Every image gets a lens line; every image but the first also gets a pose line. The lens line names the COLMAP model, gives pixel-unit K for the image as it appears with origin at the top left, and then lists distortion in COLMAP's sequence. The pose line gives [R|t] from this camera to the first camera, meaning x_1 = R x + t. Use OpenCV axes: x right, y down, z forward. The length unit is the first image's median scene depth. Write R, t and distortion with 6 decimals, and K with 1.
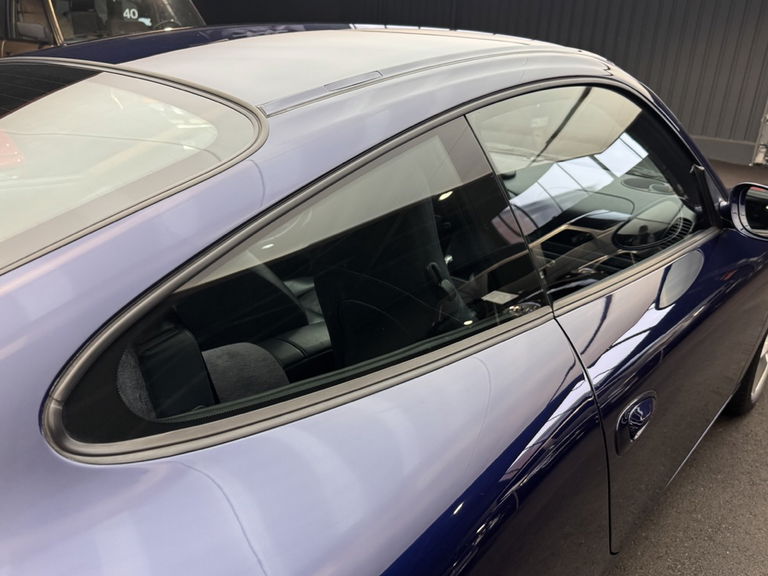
lens RADIAL K [[626.8, 0, 386.2], [0, 626.8, 282.7], [0, 0, 1]] dist [0.044633, -0.071086]
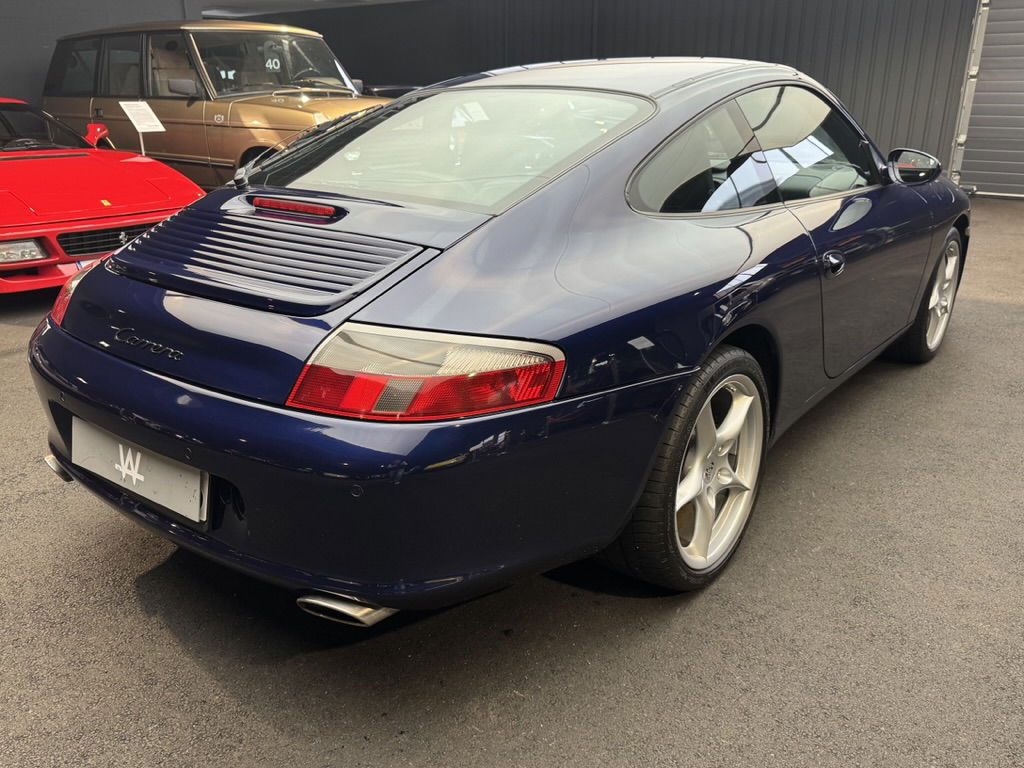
lens RADIAL K [[835.7, 0, 511.4], [0, 835.7, 383.3], [0, 0, 1]] dist [0.044633, -0.071086]
pose [[0.997980, -0.062610, 0.010737, -0.355969], [0.062823, 0.997808, -0.020791, 0.345413], [-0.009411, 0.021424, 0.999726, -0.878313]]
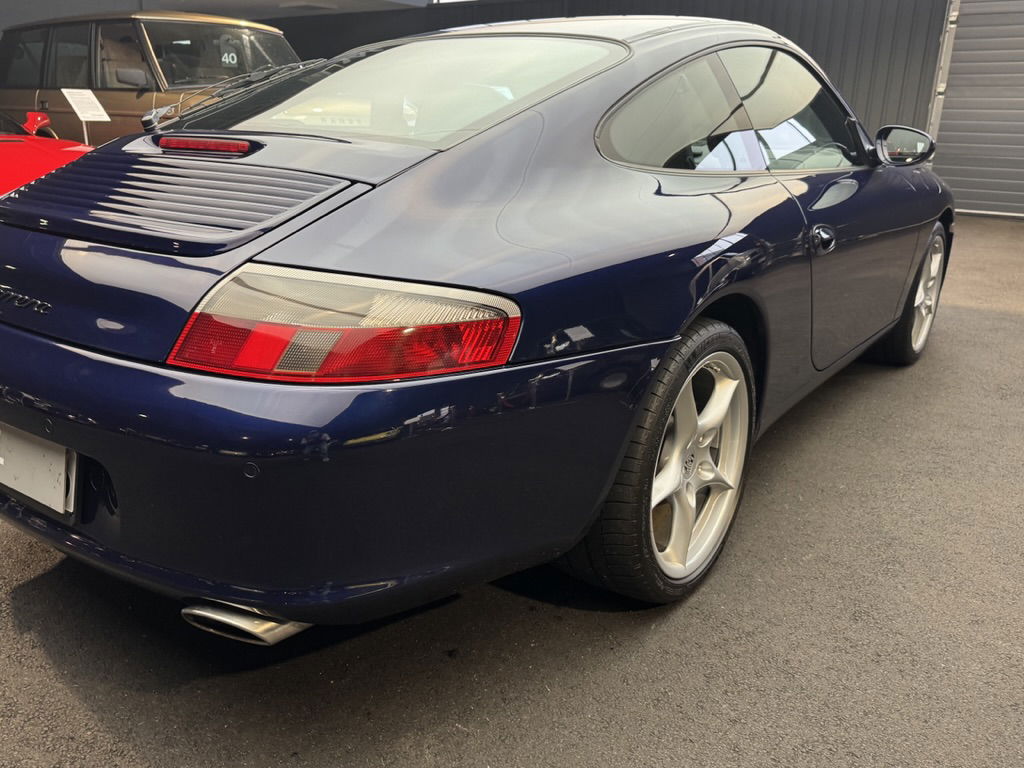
lens RADIAL K [[835.7, 0, 511.2], [0, 835.7, 377.2], [0, 0, 1]] dist [0.044633, -0.071086]
pose [[0.997389, -0.050714, 0.051412, -0.334622], [0.053343, 0.997267, -0.051113, 0.401335], [-0.048680, 0.053722, 0.997369, -0.697288]]
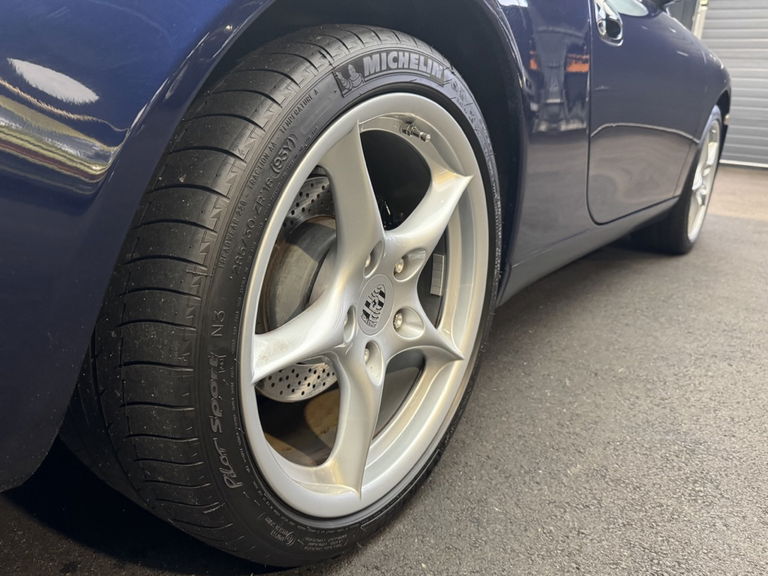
lens RADIAL K [[626.8, 0, 392.4], [0, 626.8, 288.5], [0, 0, 1]] dist [0.044633, -0.071086]
pose [[0.994432, -0.014464, 0.104387, -0.080820], [0.021412, 0.997606, -0.065753, 0.488997], [-0.103186, 0.067622, 0.992361, -0.056617]]
